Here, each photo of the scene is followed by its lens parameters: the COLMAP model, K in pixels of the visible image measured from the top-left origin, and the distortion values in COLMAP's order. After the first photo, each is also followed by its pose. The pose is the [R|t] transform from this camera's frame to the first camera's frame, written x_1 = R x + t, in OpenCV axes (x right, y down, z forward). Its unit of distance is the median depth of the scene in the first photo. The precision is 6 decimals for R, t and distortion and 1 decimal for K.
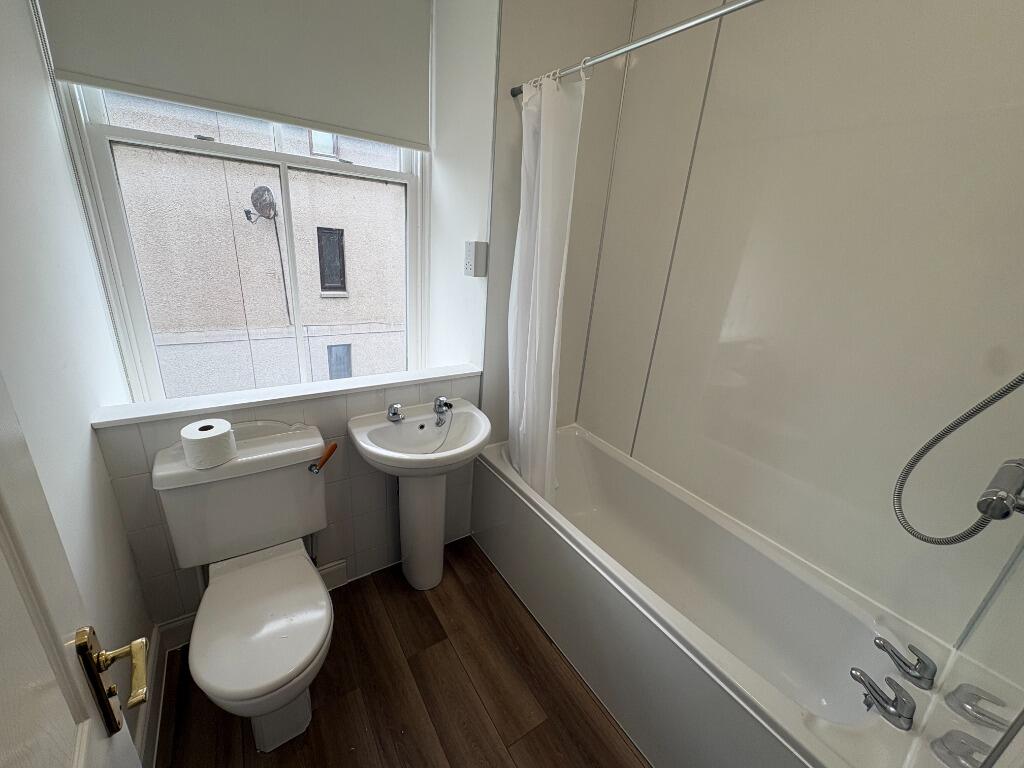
lens RADIAL K [[408.5, 0, 512.0], [0, 408.5, 384.0], [0, 0, 1]] dist [0.001407, 0.000165]
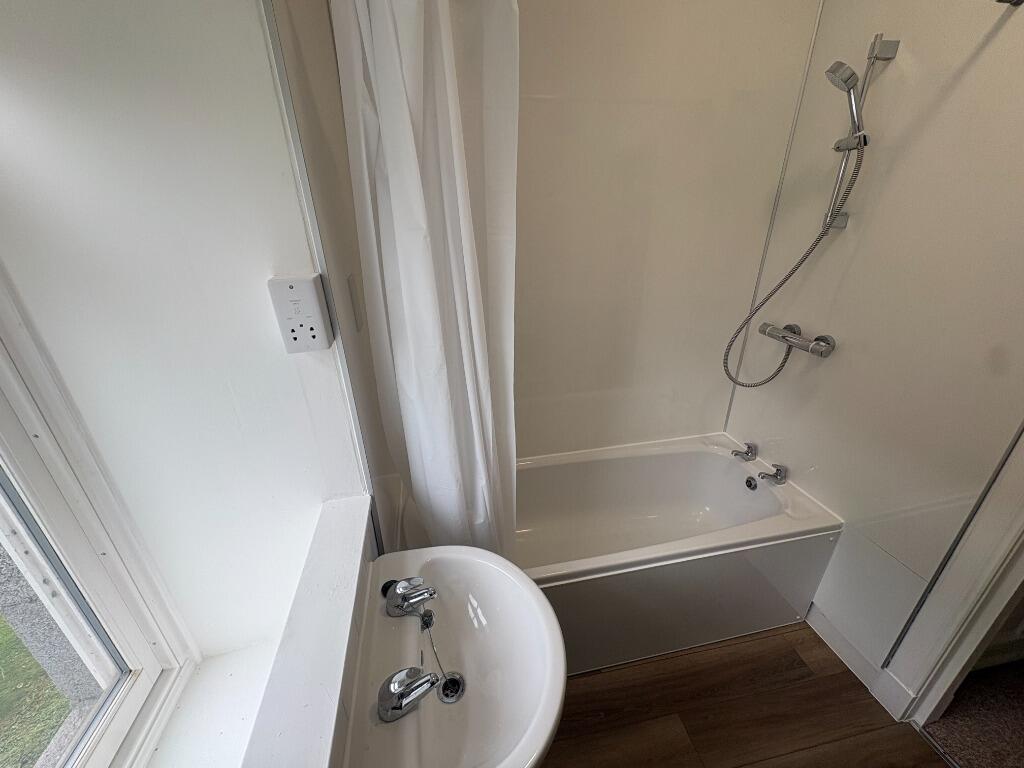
lens RADIAL K [[408.5, 0, 512.0], [0, 408.5, 384.0], [0, 0, 1]] dist [0.001407, 0.000165]
pose [[0.387364, -0.455601, 0.801484, -0.490148], [0.361479, 0.874803, 0.322573, -0.357476], [-0.848105, 0.164766, 0.503558, 0.677054]]
